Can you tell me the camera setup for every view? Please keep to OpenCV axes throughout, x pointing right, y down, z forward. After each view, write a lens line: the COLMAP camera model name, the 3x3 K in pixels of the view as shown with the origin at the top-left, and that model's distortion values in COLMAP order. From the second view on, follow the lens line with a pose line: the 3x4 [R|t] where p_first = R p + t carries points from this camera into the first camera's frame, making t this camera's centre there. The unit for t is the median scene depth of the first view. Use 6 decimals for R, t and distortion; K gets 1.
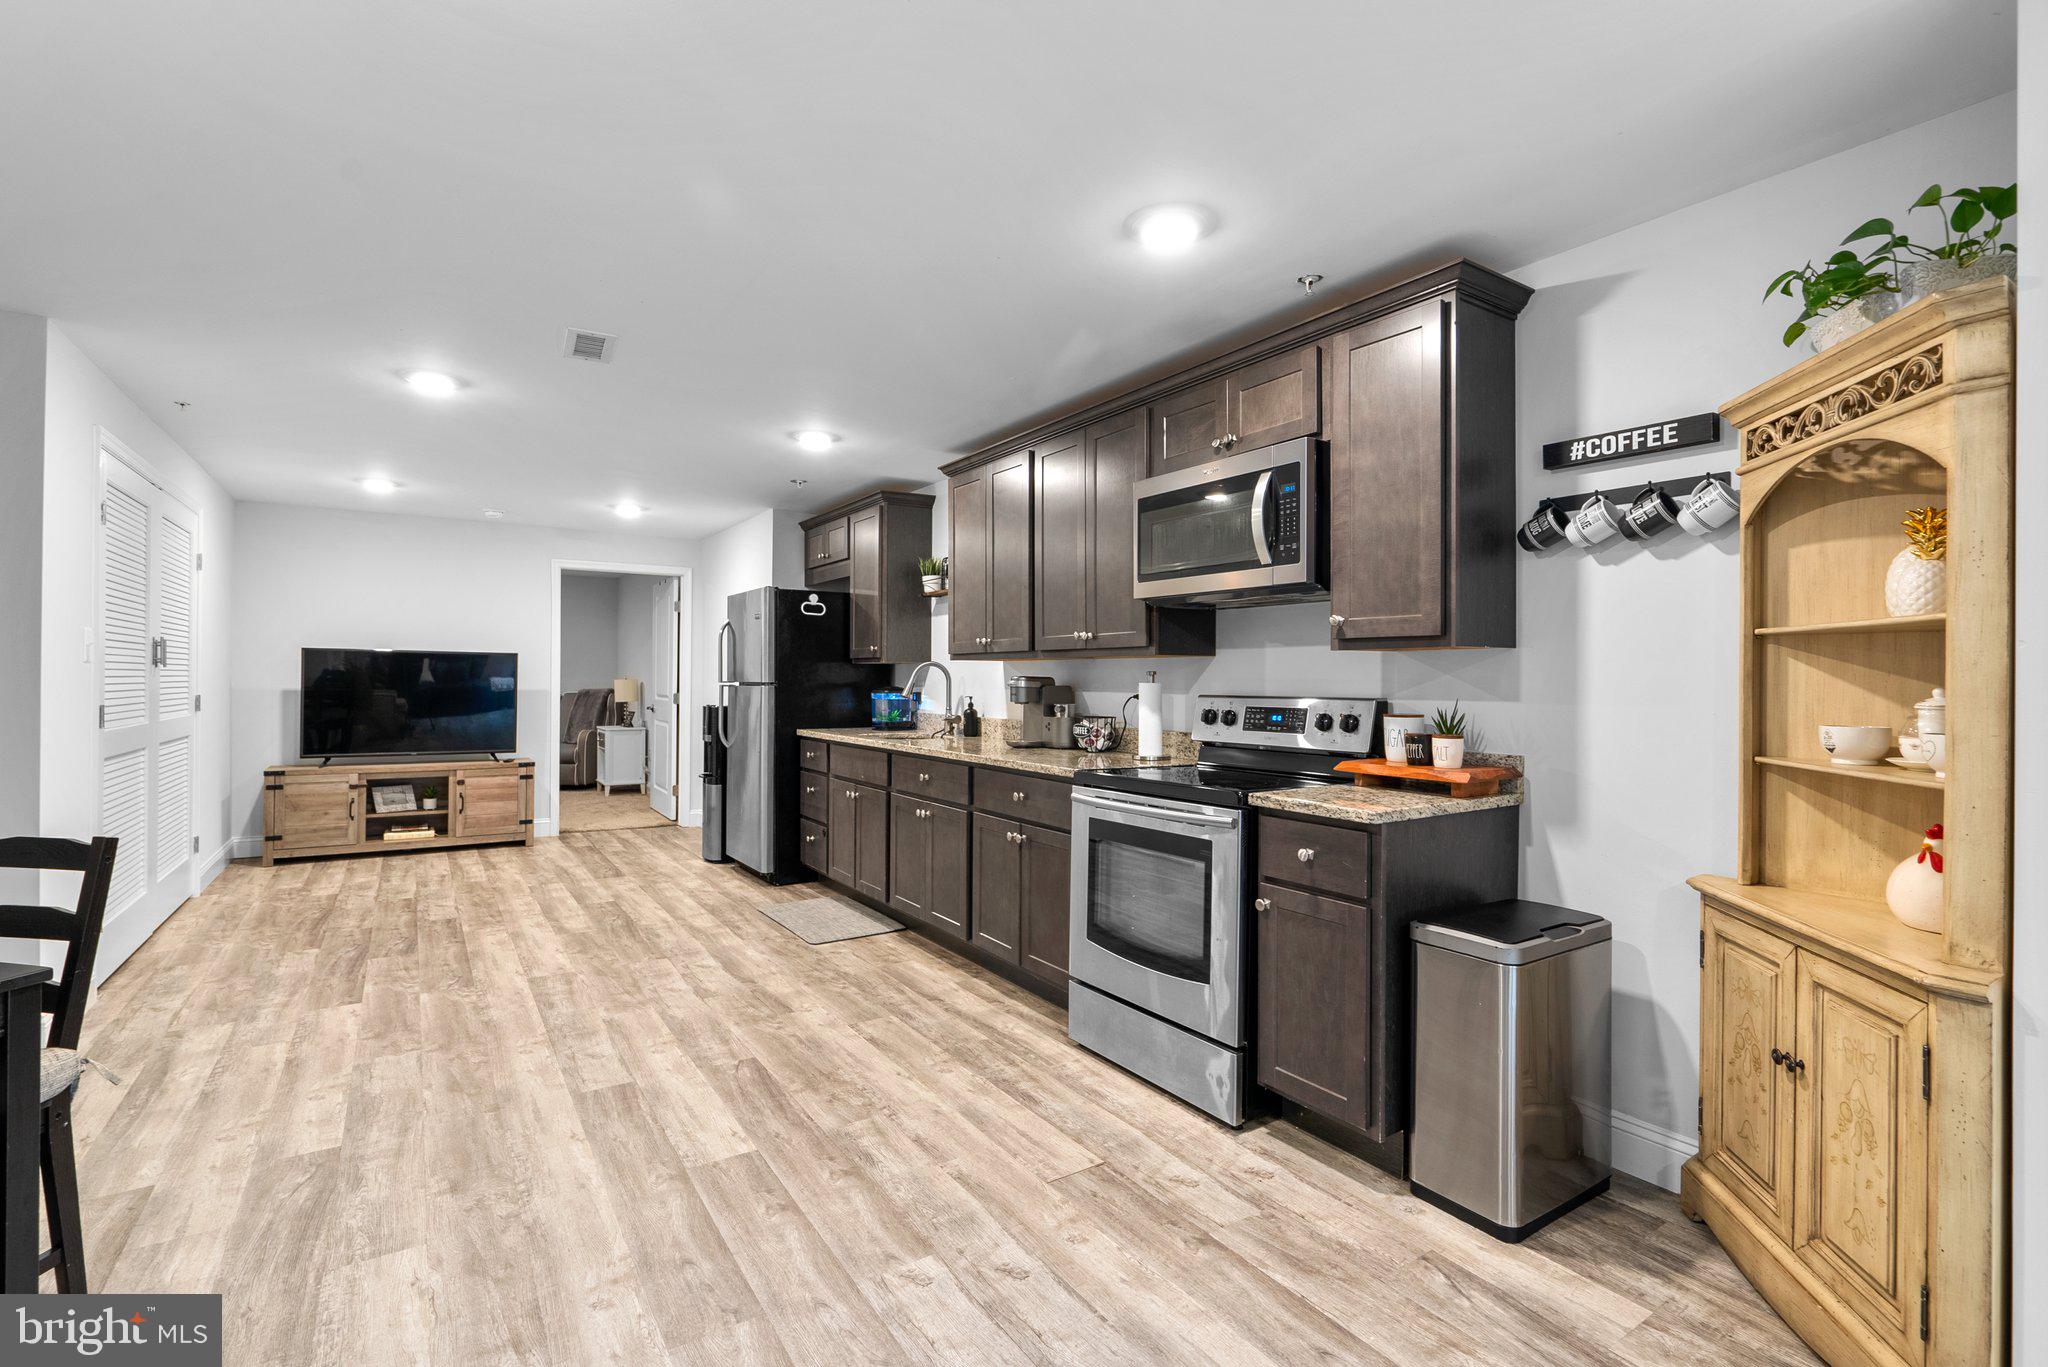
lens RADIAL K [[932.5, 0, 1016.3], [0, 932.5, 681.0], [0, 0, 1]] dist [-0.005787, 0.000247]
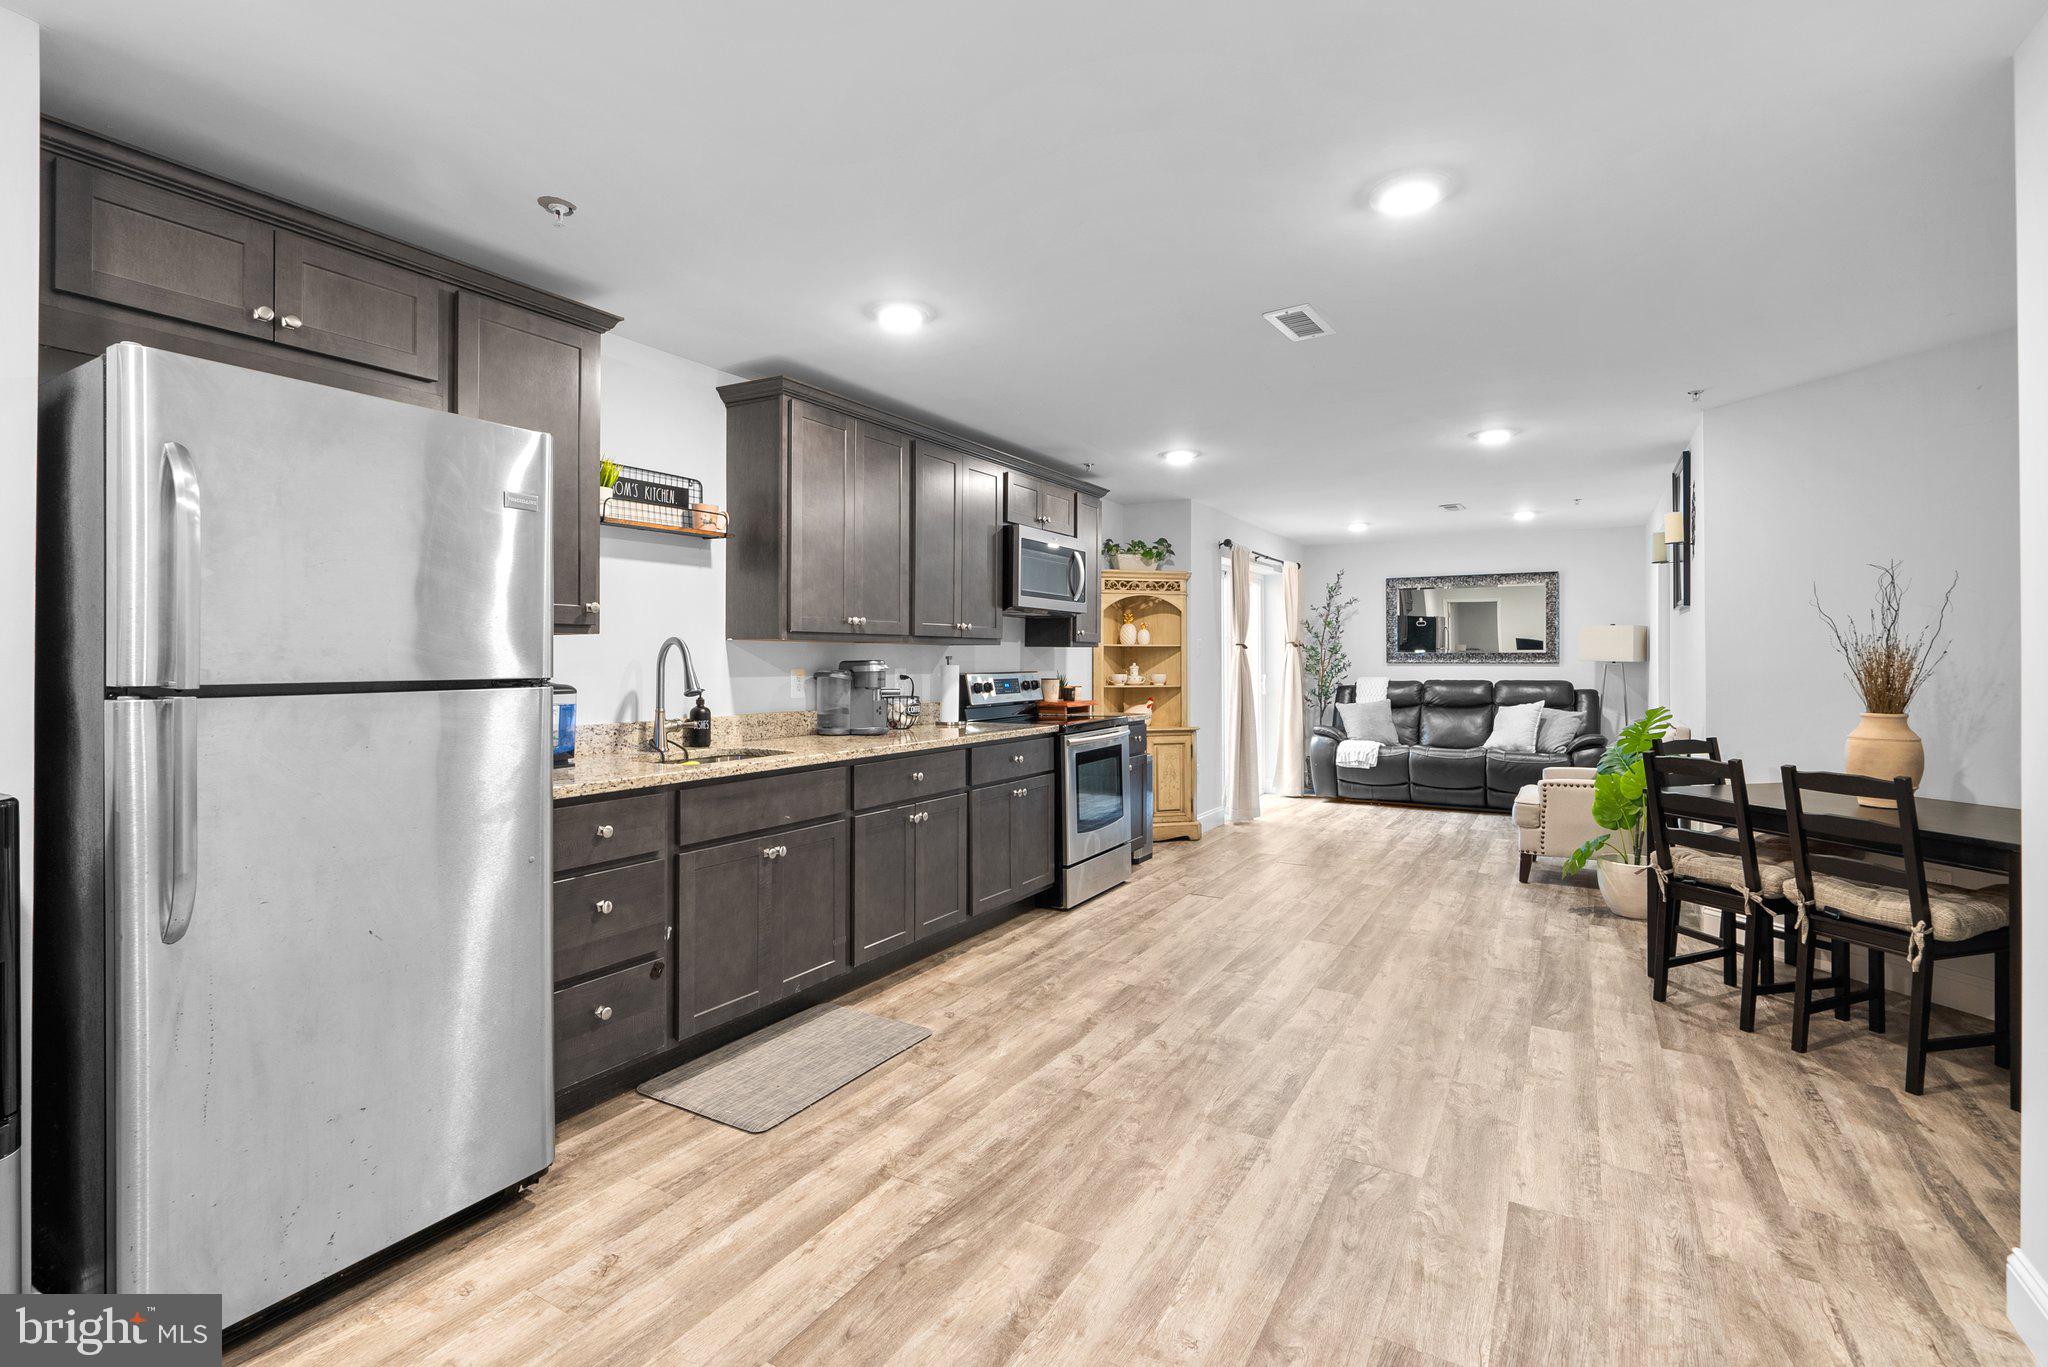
lens RADIAL K [[932.5, 0, 1020.1], [0, 932.5, 665.9], [0, 0, 1]] dist [-0.005787, 0.000247]
pose [[-0.439924, -0.009539, 0.897984, -1.083931], [0.000868, 0.999939, 0.011047, -0.011510], [-0.898034, 0.005639, -0.439889, 1.521534]]
